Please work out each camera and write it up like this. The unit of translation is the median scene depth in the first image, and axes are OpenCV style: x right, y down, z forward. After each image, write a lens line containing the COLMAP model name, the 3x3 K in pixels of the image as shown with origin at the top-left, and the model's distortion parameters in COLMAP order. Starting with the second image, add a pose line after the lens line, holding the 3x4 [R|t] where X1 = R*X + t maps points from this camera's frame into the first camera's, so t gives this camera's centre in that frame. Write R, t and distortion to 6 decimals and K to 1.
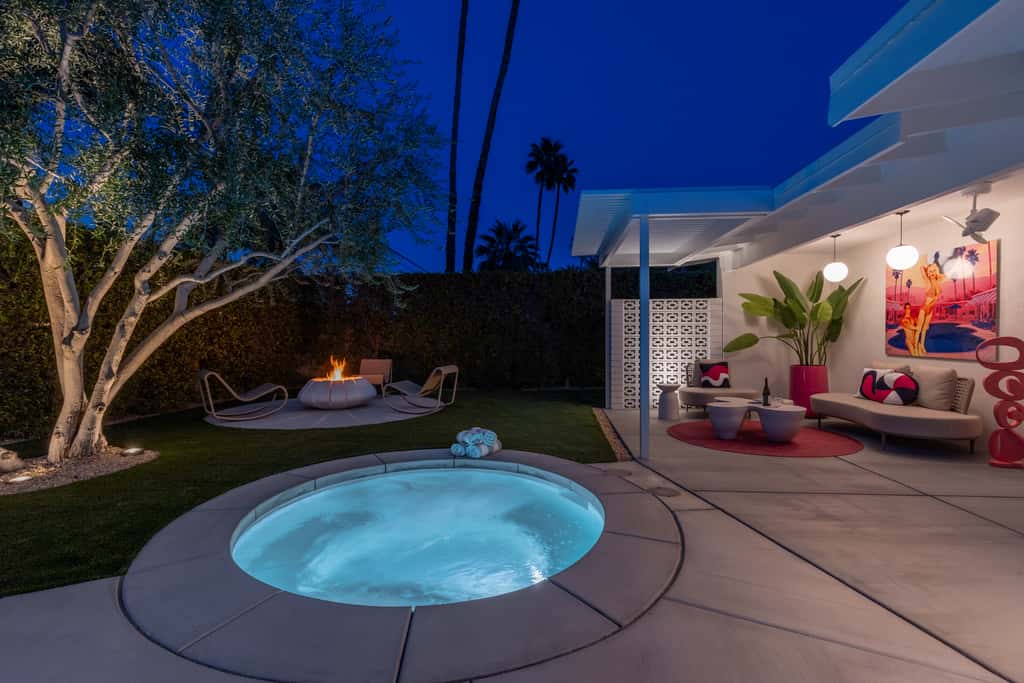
lens RADIAL K [[460.4, 0, 512.0], [0, 460.4, 341.5], [0, 0, 1]] dist [0.002542, 0.000874]
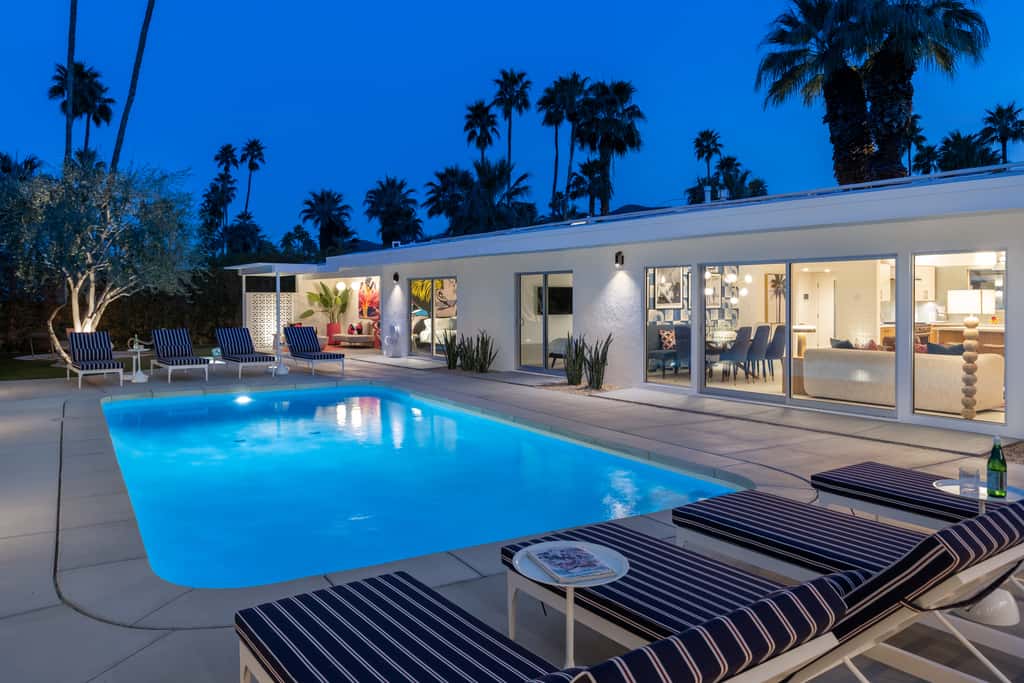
lens RADIAL K [[740.3, 0, 485.3], [0, 740.3, 308.7], [0, 0, 1]] dist [0.007702, -0.000412]
pose [[0.760564, -0.010163, 0.649183, -1.446272], [0.010100, 0.999942, 0.003822, -0.034080], [-0.649184, 0.003650, 0.760622, -2.818484]]
